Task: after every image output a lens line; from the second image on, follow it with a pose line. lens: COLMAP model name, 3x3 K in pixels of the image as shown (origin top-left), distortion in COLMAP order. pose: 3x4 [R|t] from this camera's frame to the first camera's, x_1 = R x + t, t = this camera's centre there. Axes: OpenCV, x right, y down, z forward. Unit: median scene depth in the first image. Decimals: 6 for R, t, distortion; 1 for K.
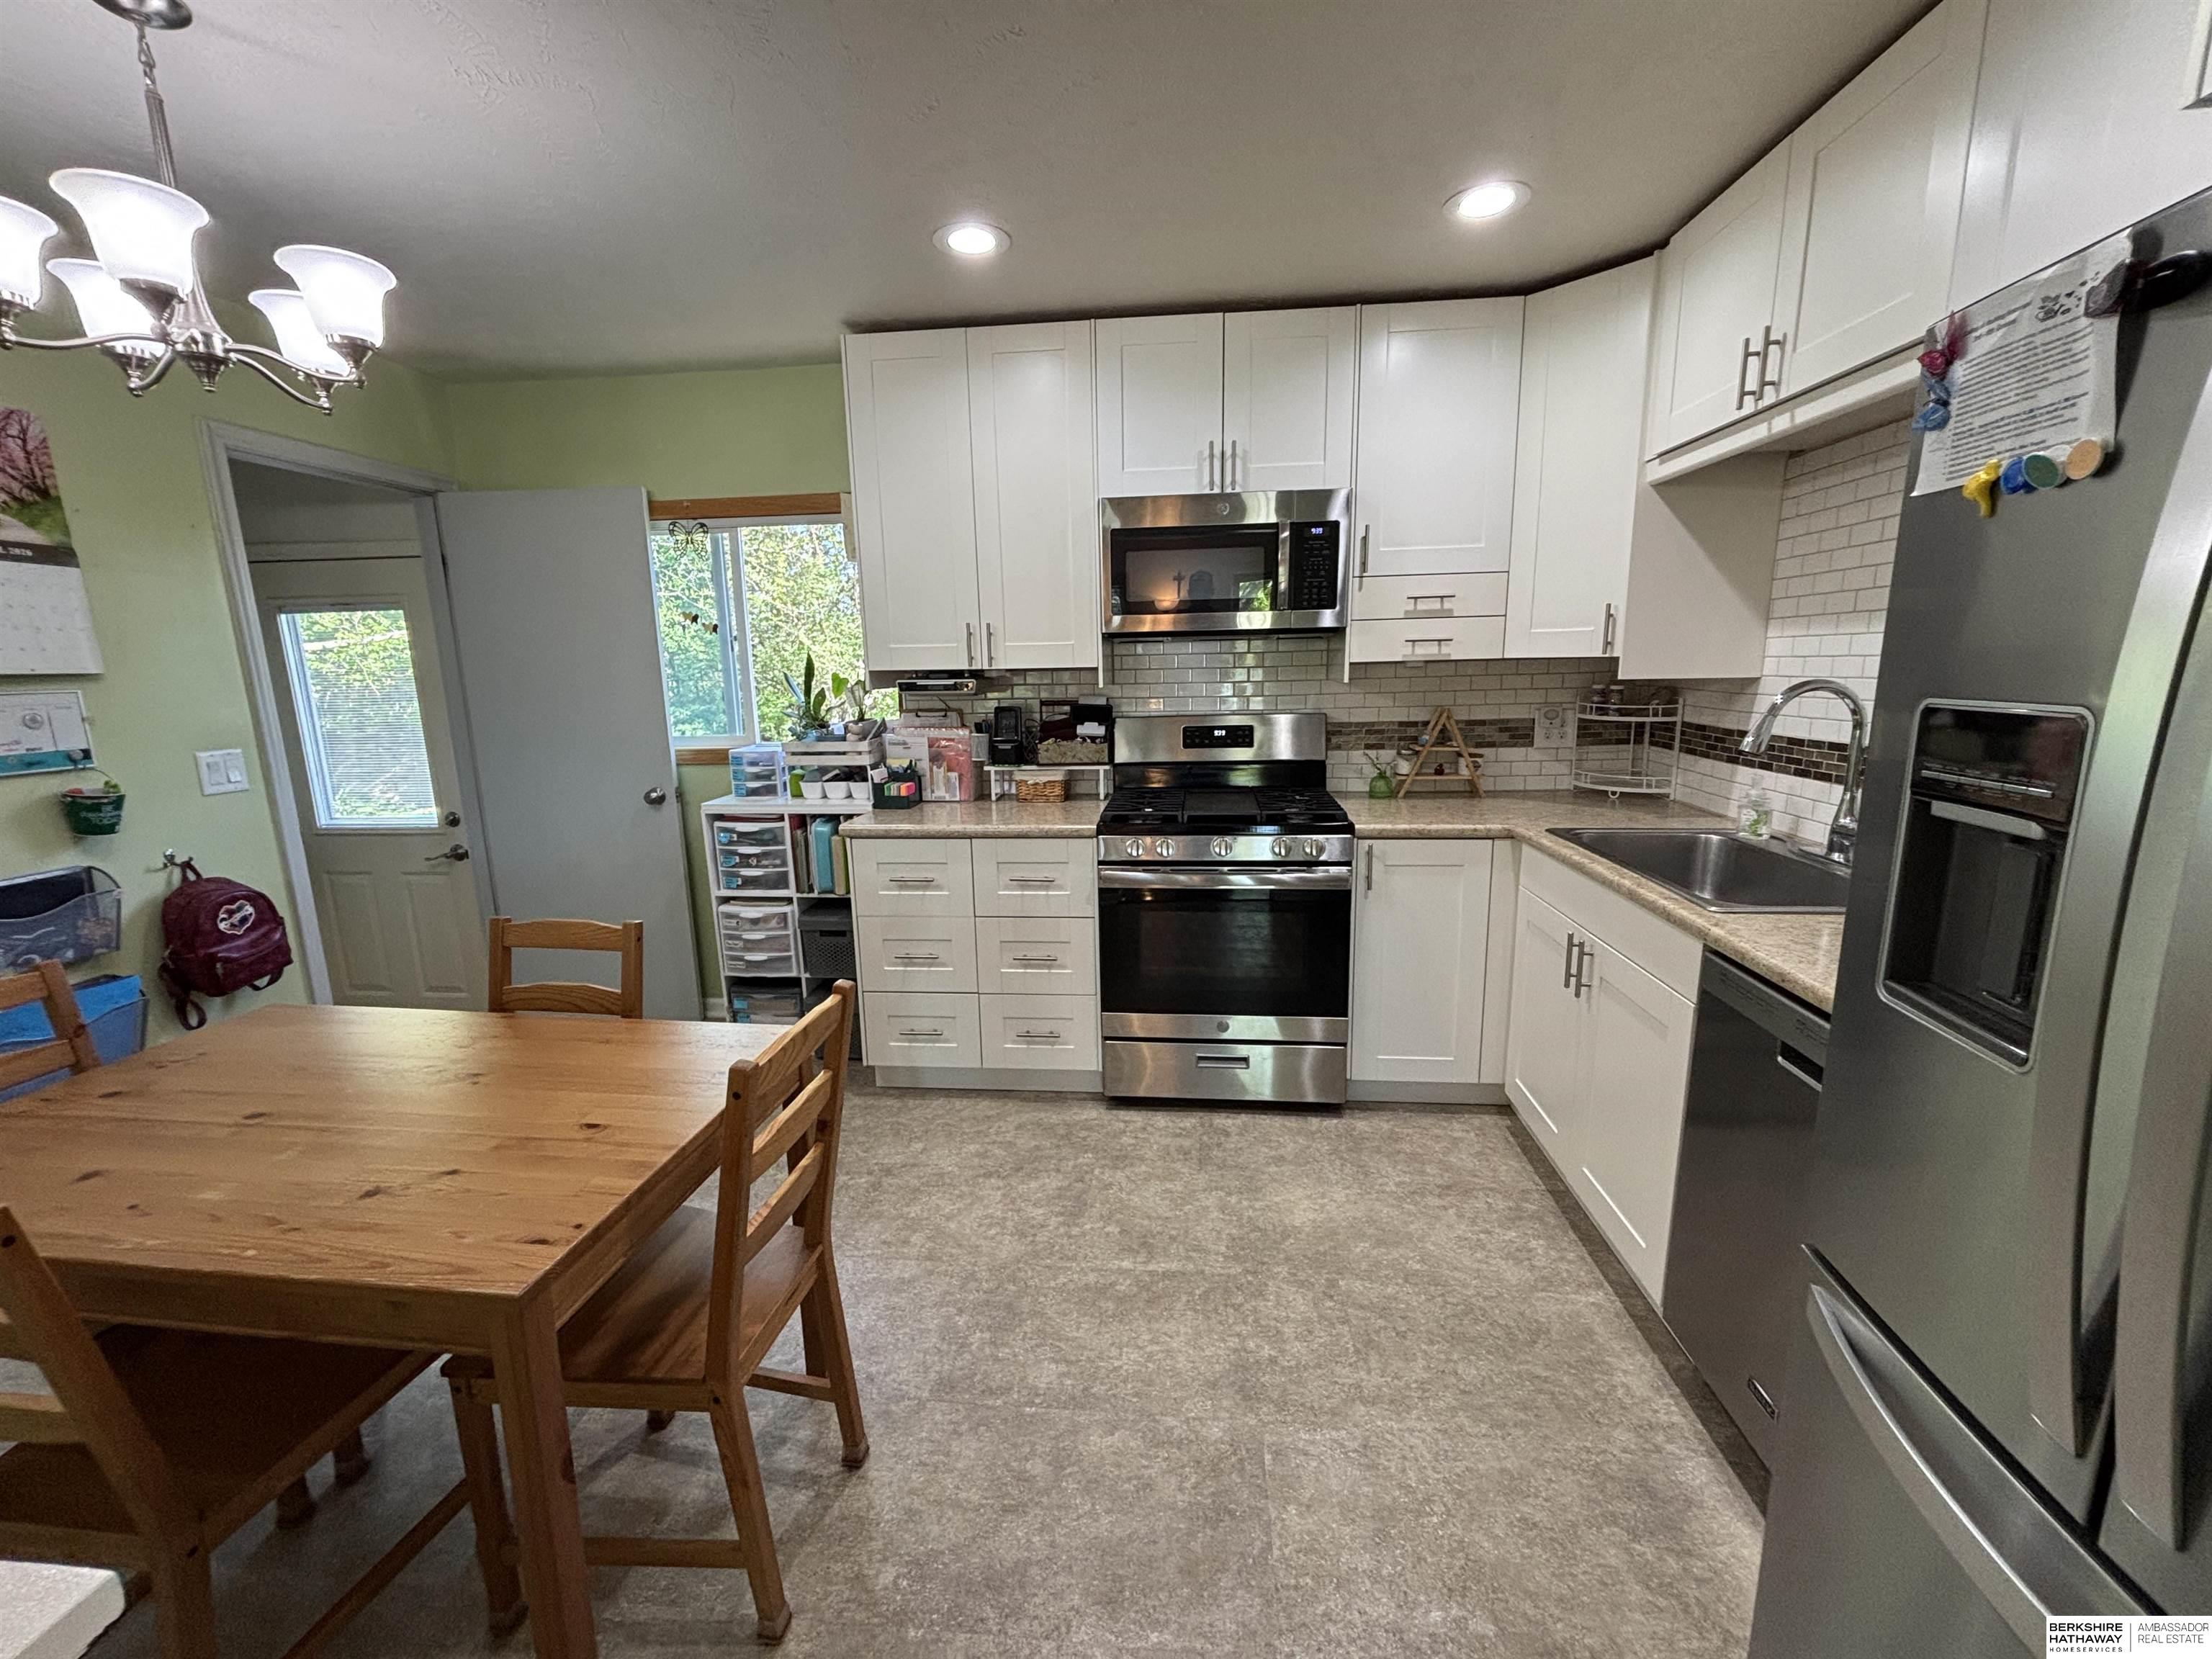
lens RADIAL K [[888.7, 0, 1112.3], [0, 888.7, 822.3], [0, 0, 1]] dist [0.011381, -0.004569]
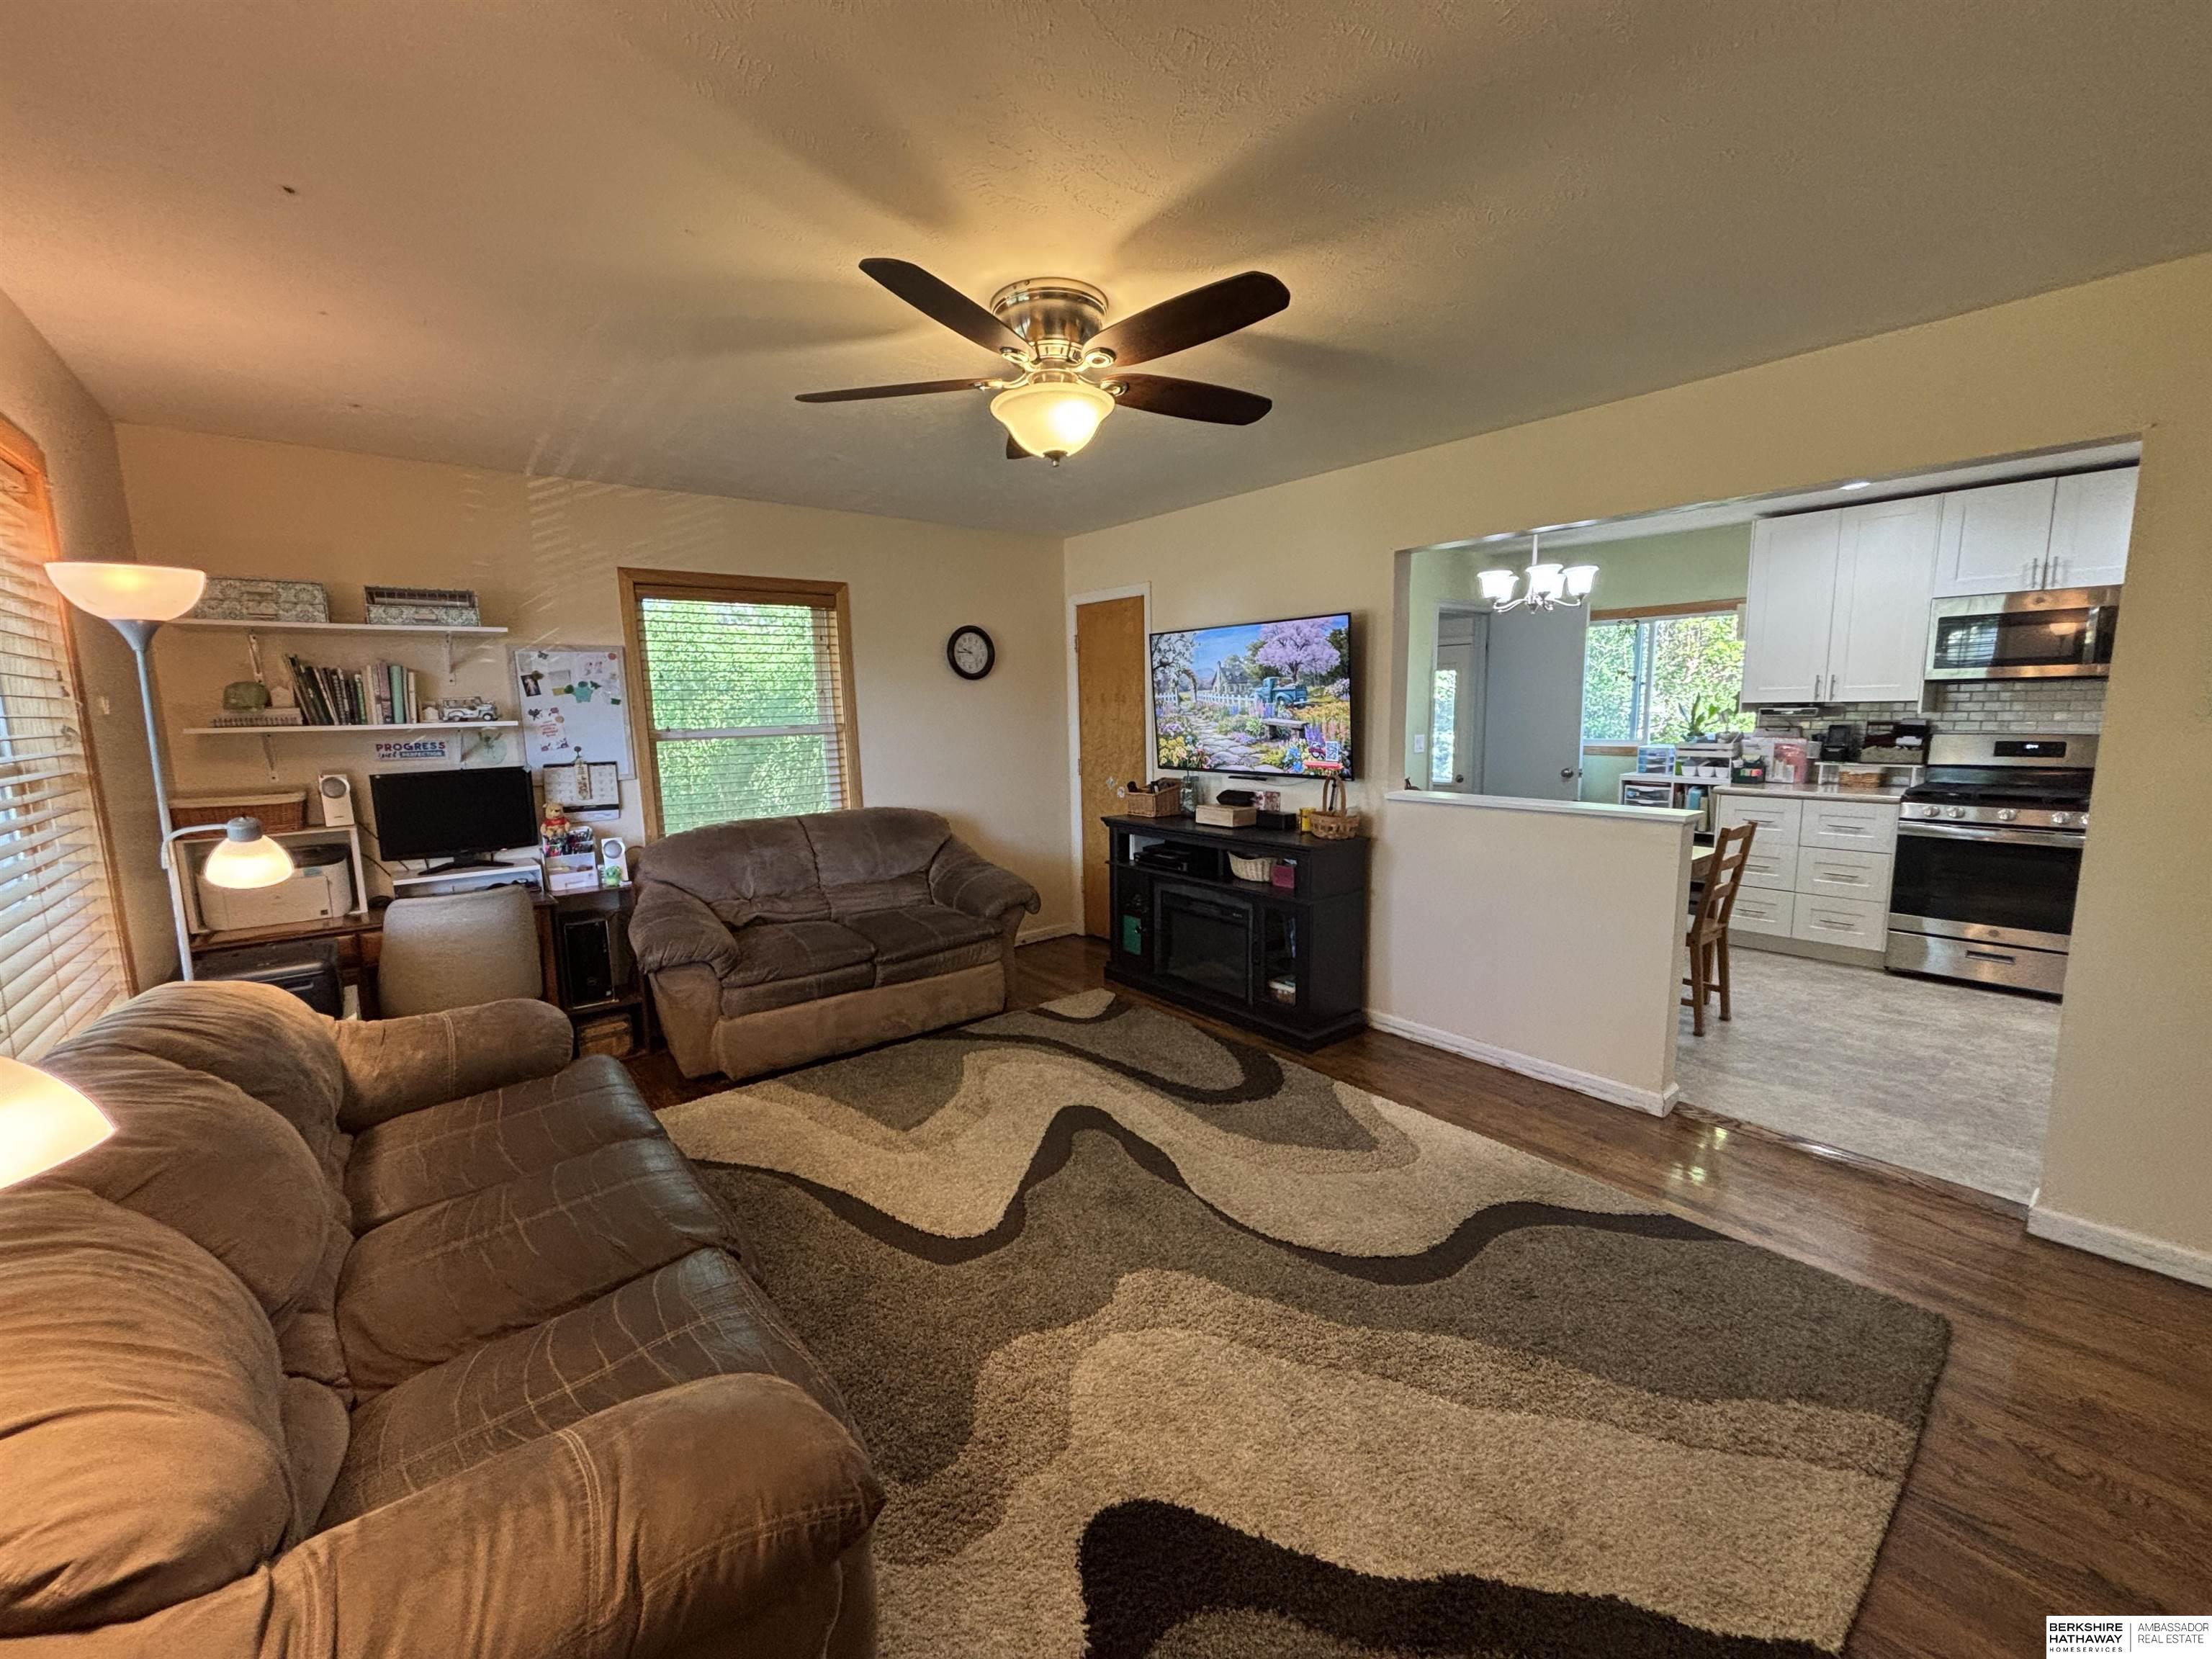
lens RADIAL K [[888.7, 0, 1095.6], [0, 888.7, 831.3], [0, 0, 1]] dist [0.011381, -0.004569]
pose [[0.700134, 0.104664, -0.706299, 0.107800], [-0.117119, 0.992634, 0.030998, 0.179651], [0.704340, 0.061019, 0.707235, -1.153062]]
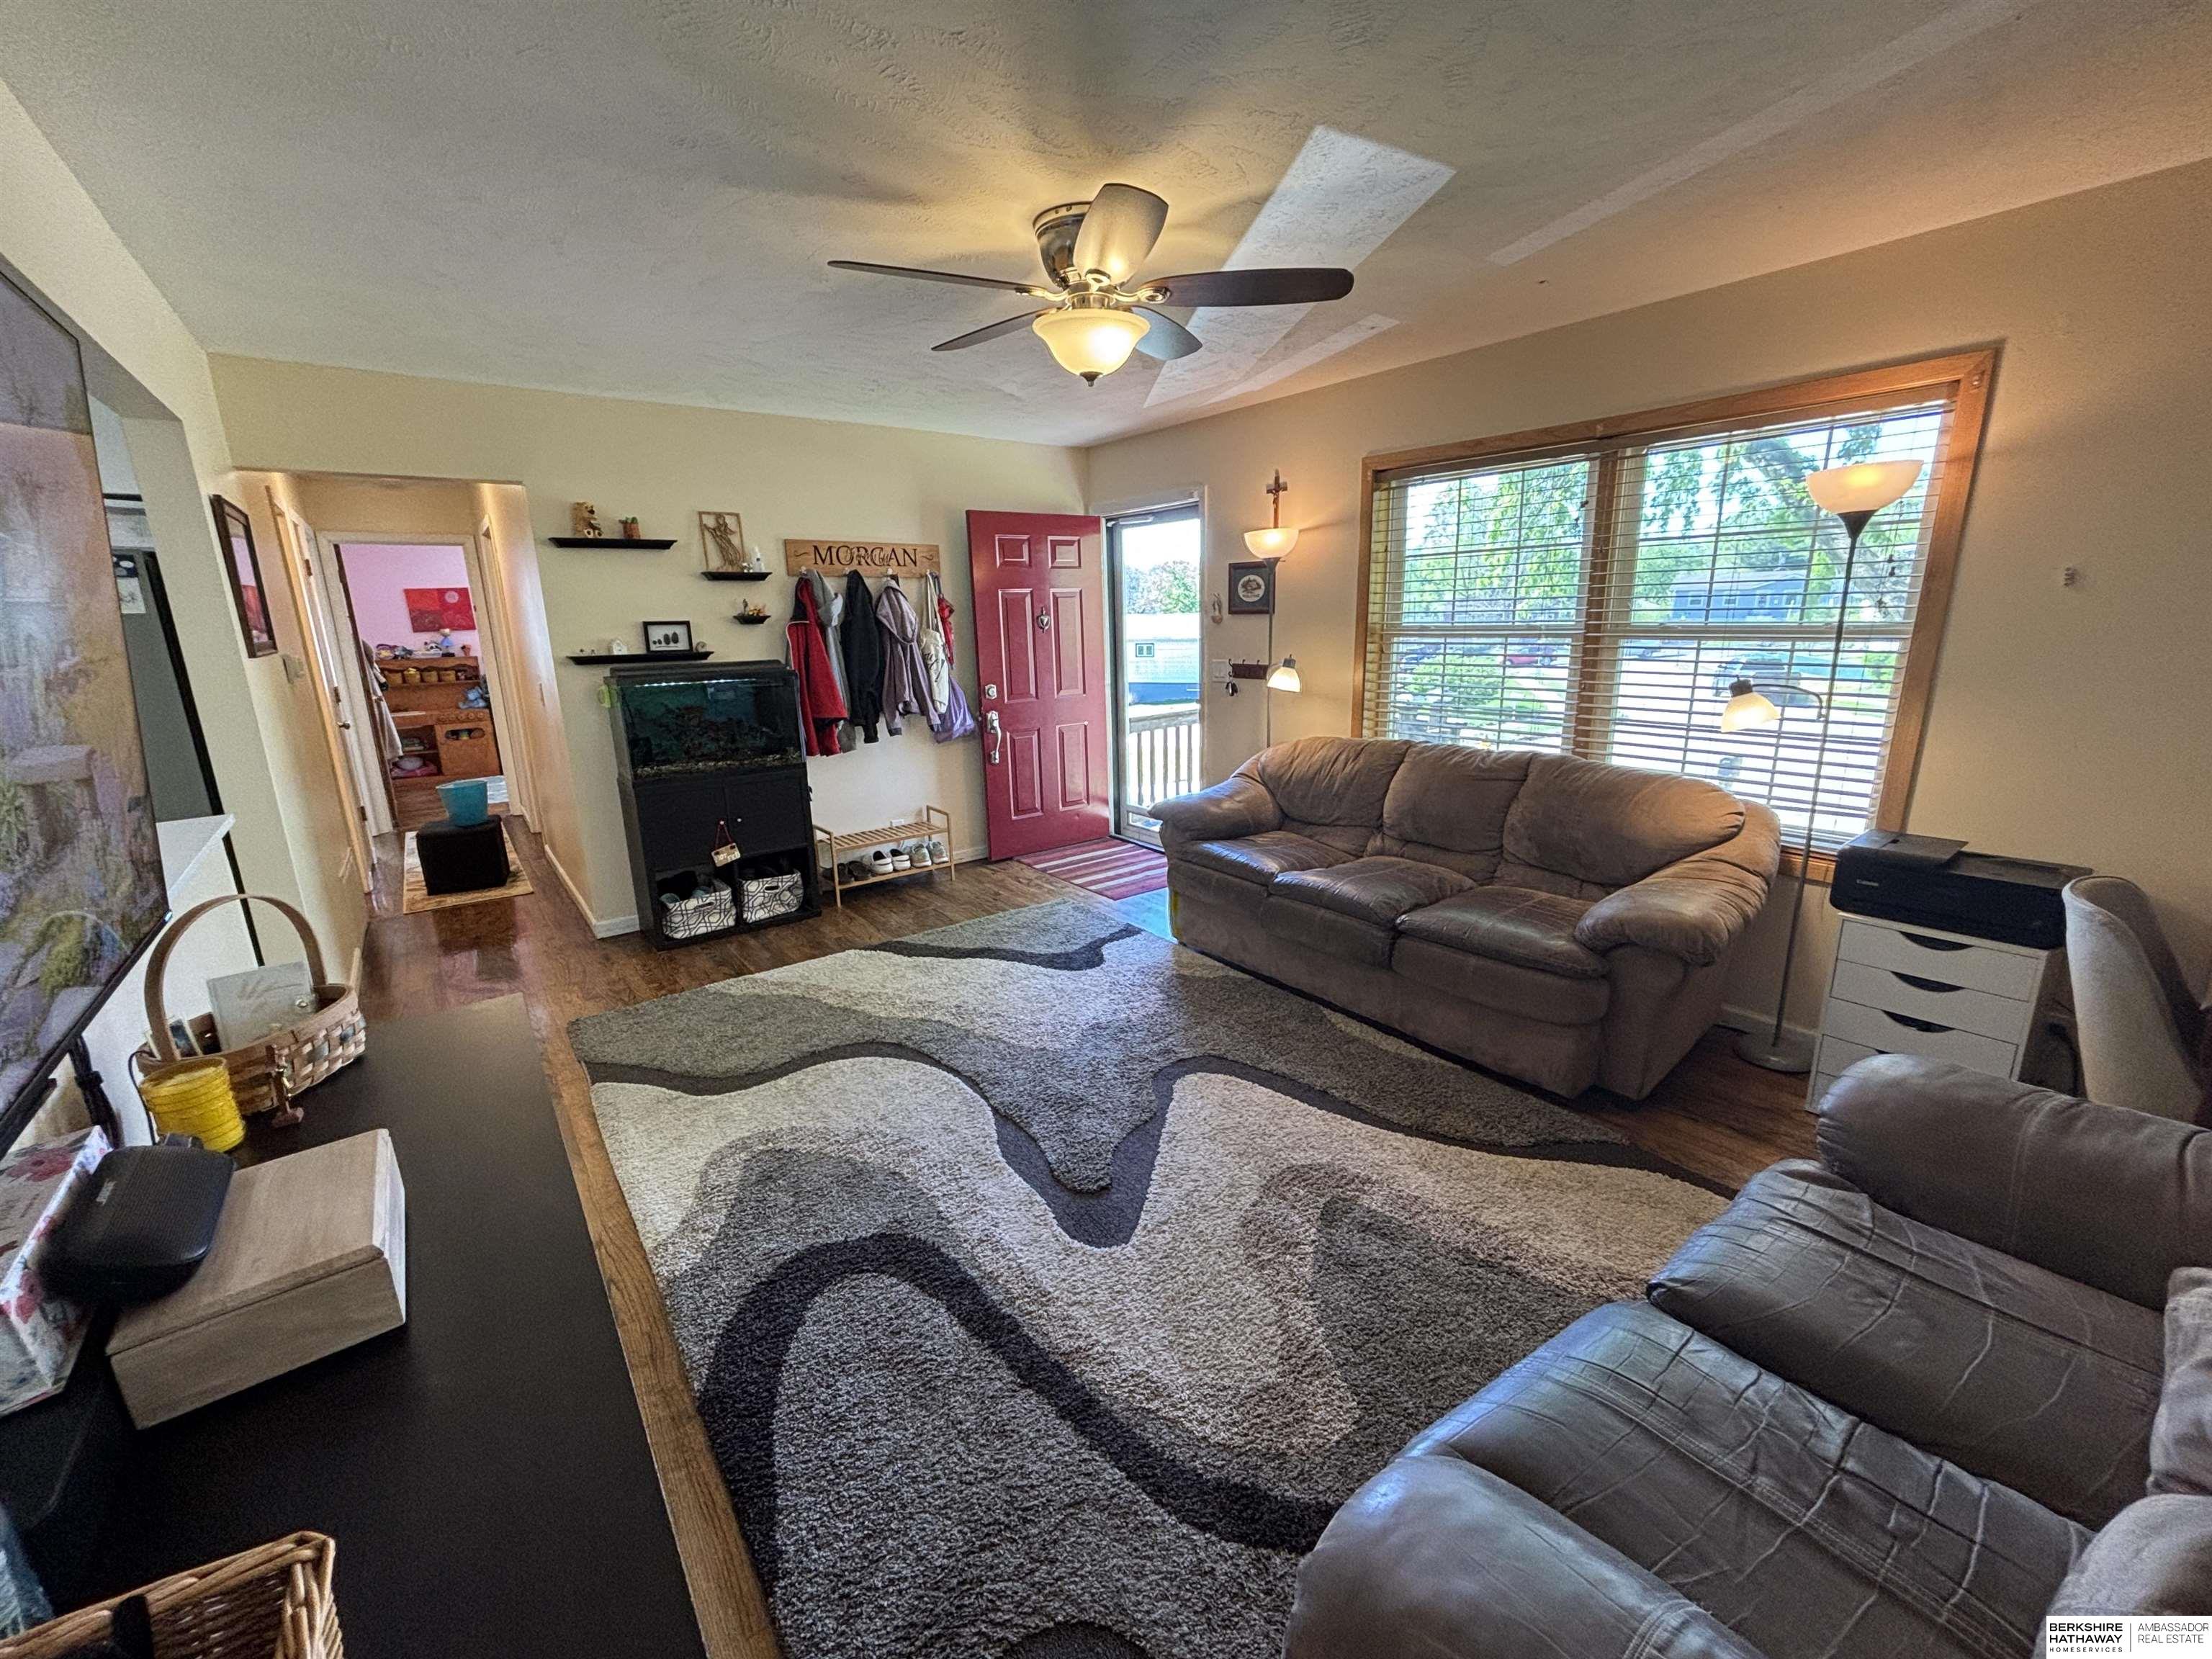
lens RADIAL K [[888.7, 0, 1100.4], [0, 888.7, 827.5], [0, 0, 1]] dist [0.011381, -0.004569]
pose [[-0.677936, -0.143375, 0.721004, -1.159567], [0.163897, 0.926630, 0.338372, -0.004989], [-0.716617, 0.347565, -0.604697, -0.009872]]
